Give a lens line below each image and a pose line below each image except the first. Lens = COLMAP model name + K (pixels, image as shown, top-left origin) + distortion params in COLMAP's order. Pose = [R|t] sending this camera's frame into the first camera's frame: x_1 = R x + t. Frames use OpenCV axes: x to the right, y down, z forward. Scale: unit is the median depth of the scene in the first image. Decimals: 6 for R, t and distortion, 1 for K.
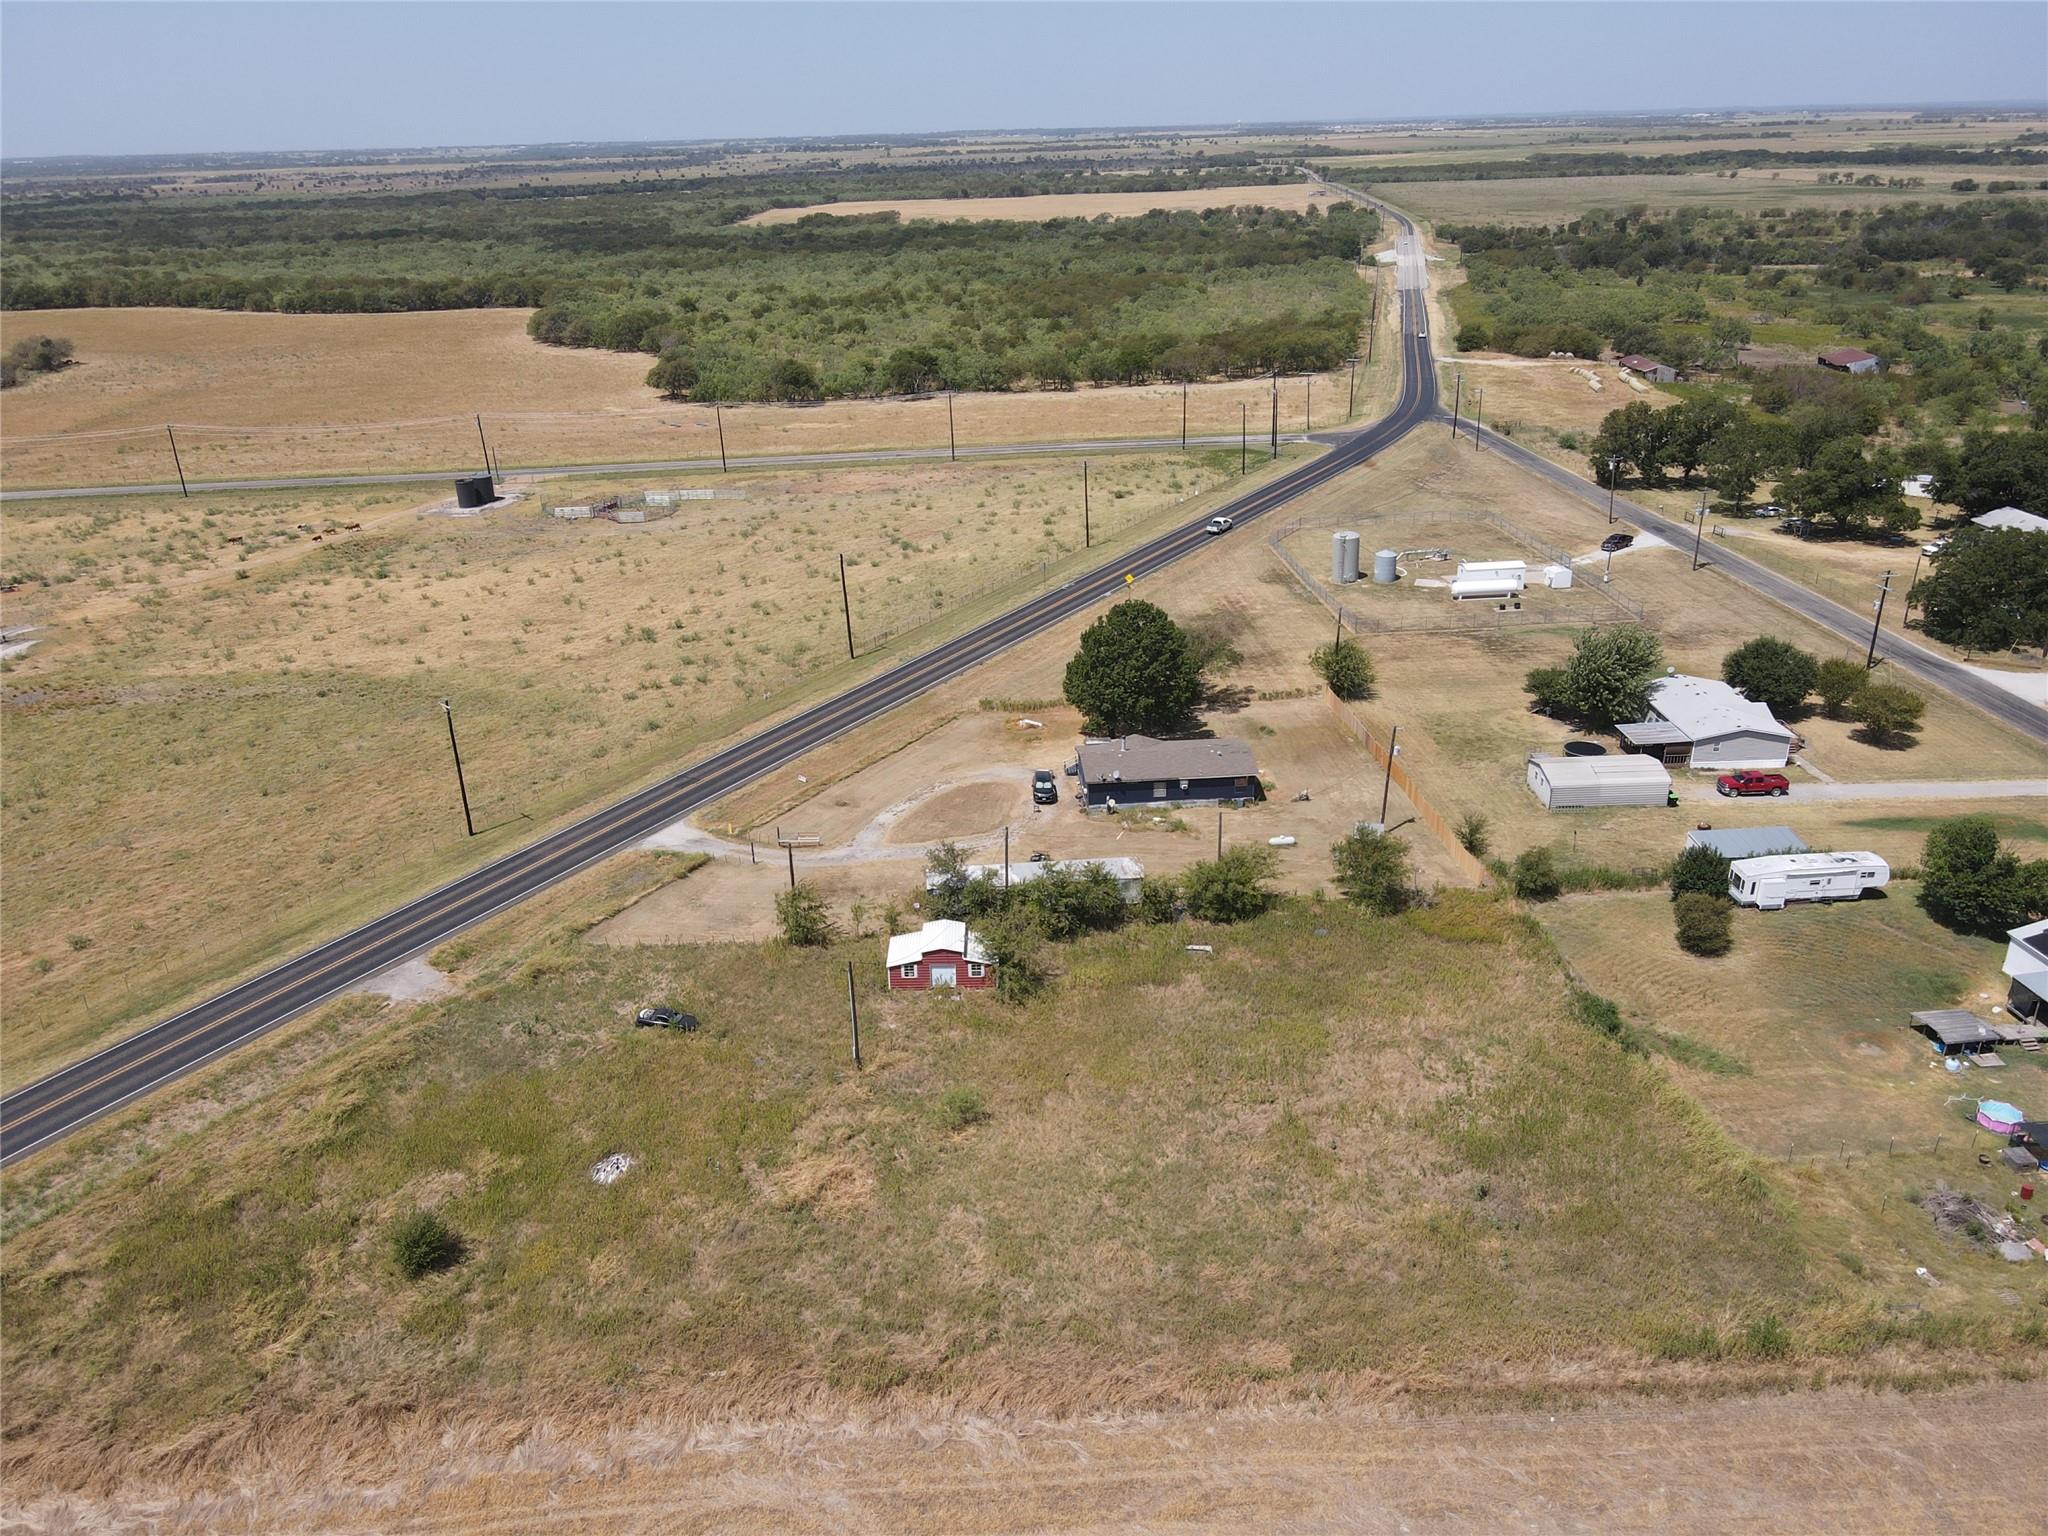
lens RADIAL K [[1519.0, 0, 991.5], [0, 1519.0, 770.7], [0, 0, 1]] dist [0.003638, -0.003010]
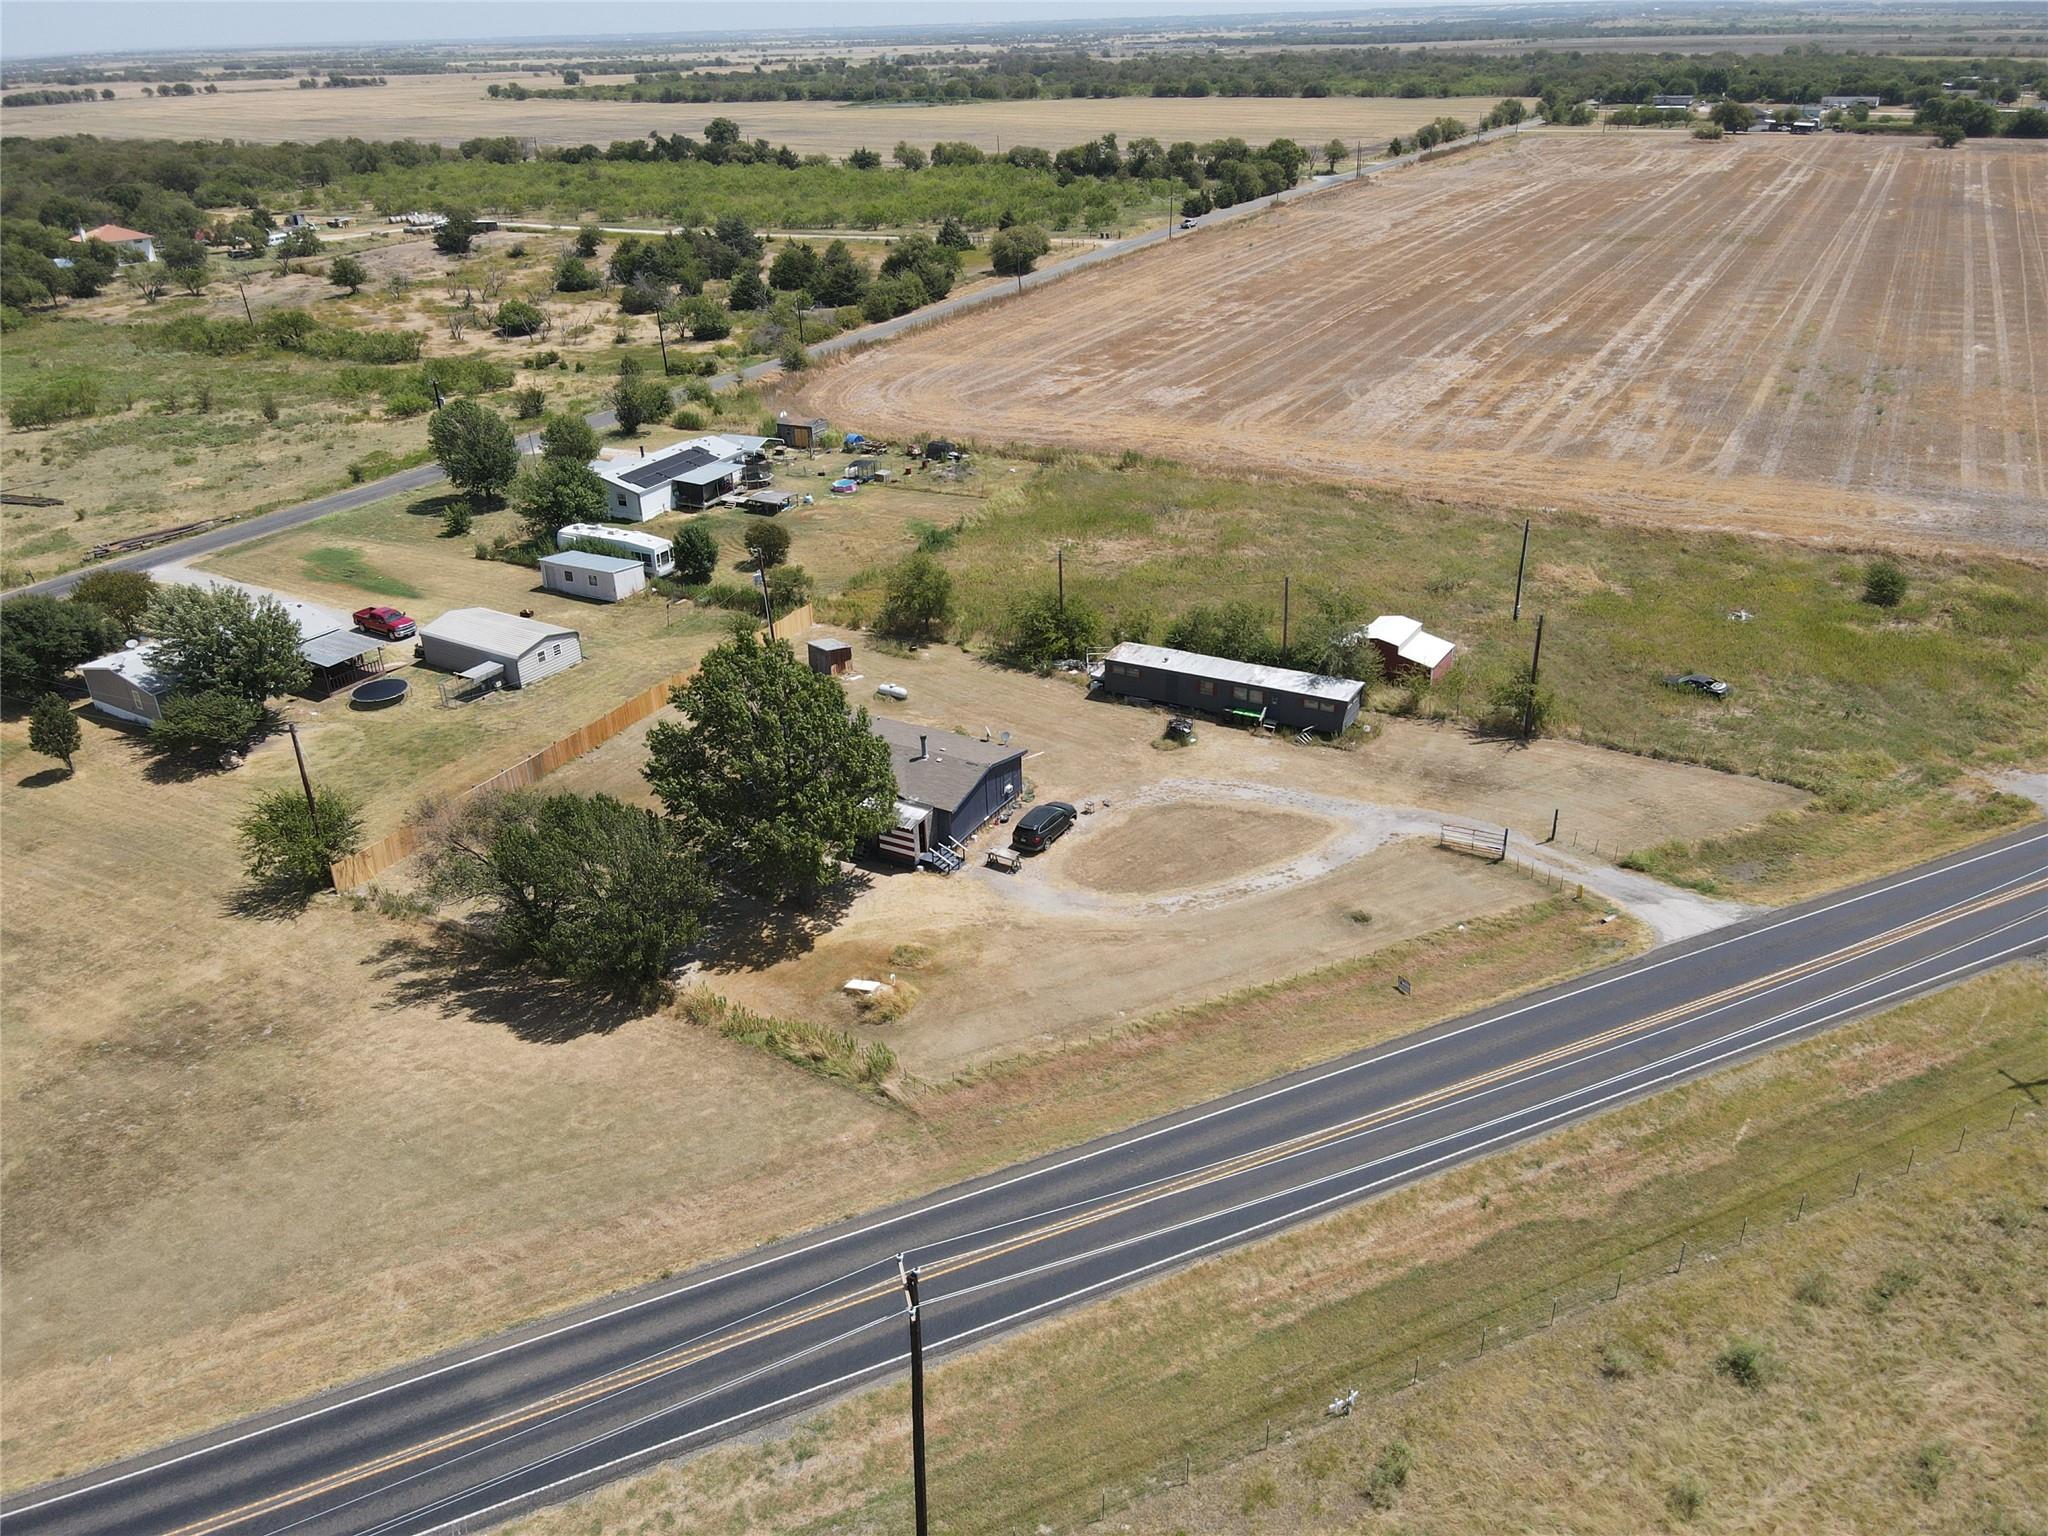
lens RADIAL K [[1518.9, 0, 1000.7], [0, 1518.9, 764.1], [0, 0, 1]] dist [0.000184, 0.029873]
pose [[-0.832458, -0.194657, 0.518770, -0.251005], [0.264401, 0.683236, 0.680647, -0.405333], [-0.486935, 0.703773, -0.517298, 1.229537]]
